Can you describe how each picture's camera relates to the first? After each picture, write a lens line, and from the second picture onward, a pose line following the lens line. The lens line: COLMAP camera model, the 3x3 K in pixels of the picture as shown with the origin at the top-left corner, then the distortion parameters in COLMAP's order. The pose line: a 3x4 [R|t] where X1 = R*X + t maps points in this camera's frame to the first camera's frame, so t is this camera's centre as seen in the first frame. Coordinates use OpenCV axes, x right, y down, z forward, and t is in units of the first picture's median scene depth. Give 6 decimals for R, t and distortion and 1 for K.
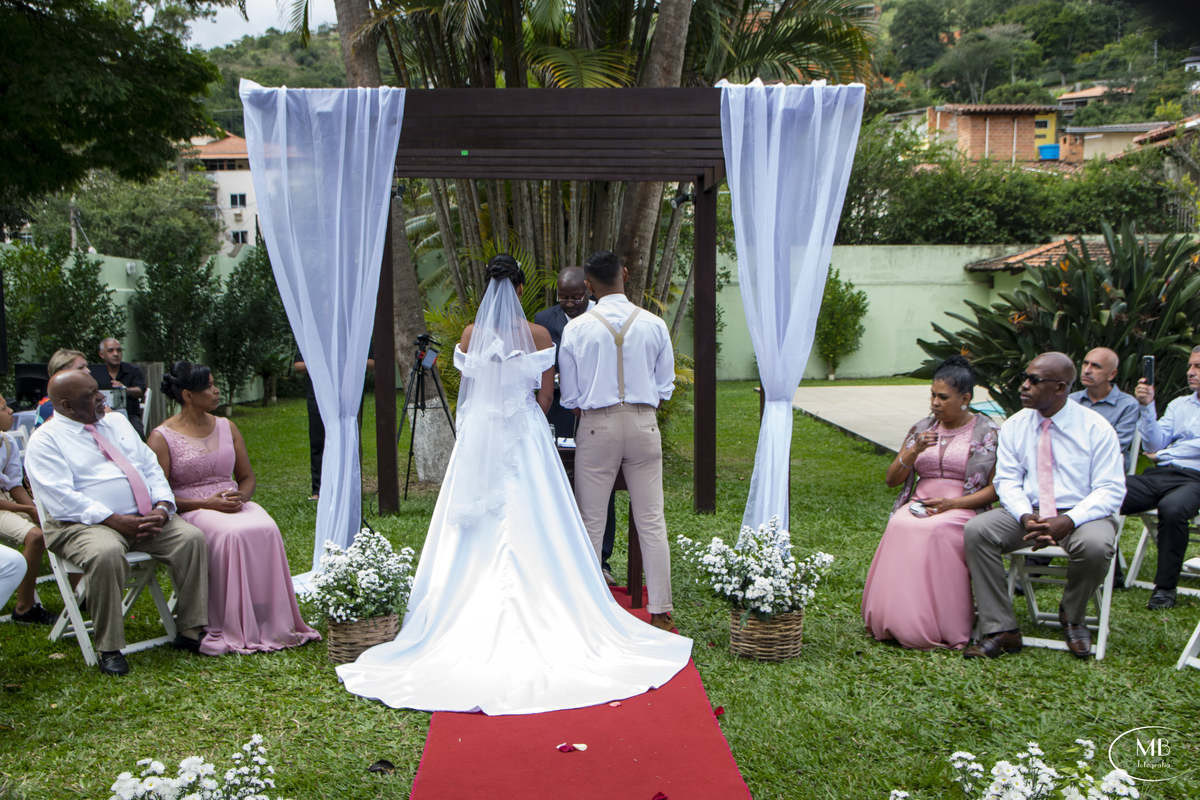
lens RADIAL K [[1262.7, 0, 584.5], [0, 1262.7, 415.0], [0, 0, 1]] dist [-0.012795, 0.104346]
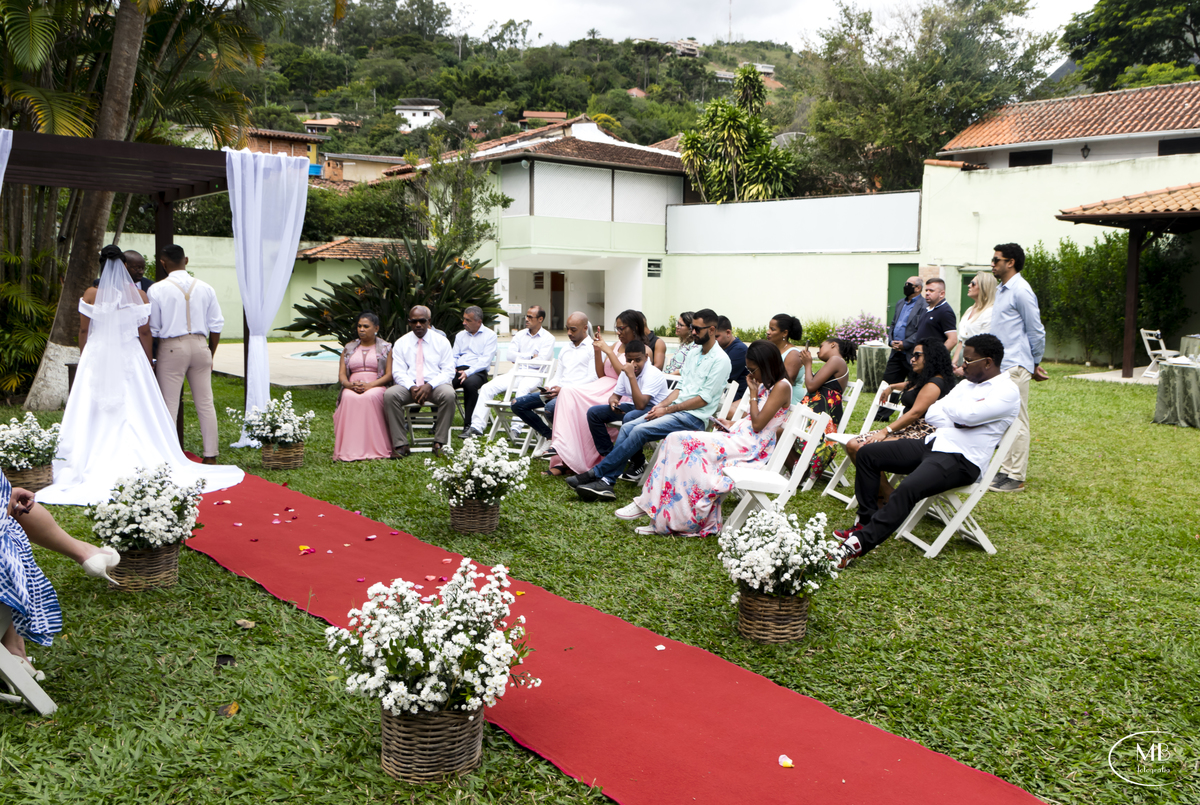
lens RADIAL K [[1186.2, 0, 630.4], [0, 1186.2, 407.0], [0, 0, 1]] dist [-0.002178, 0.011980]
pose [[0.790985, -0.039118, 0.610584, -0.310255], [0.030912, 0.999235, 0.023973, 0.045075], [-0.611054, -0.000088, 0.791589, -0.416725]]
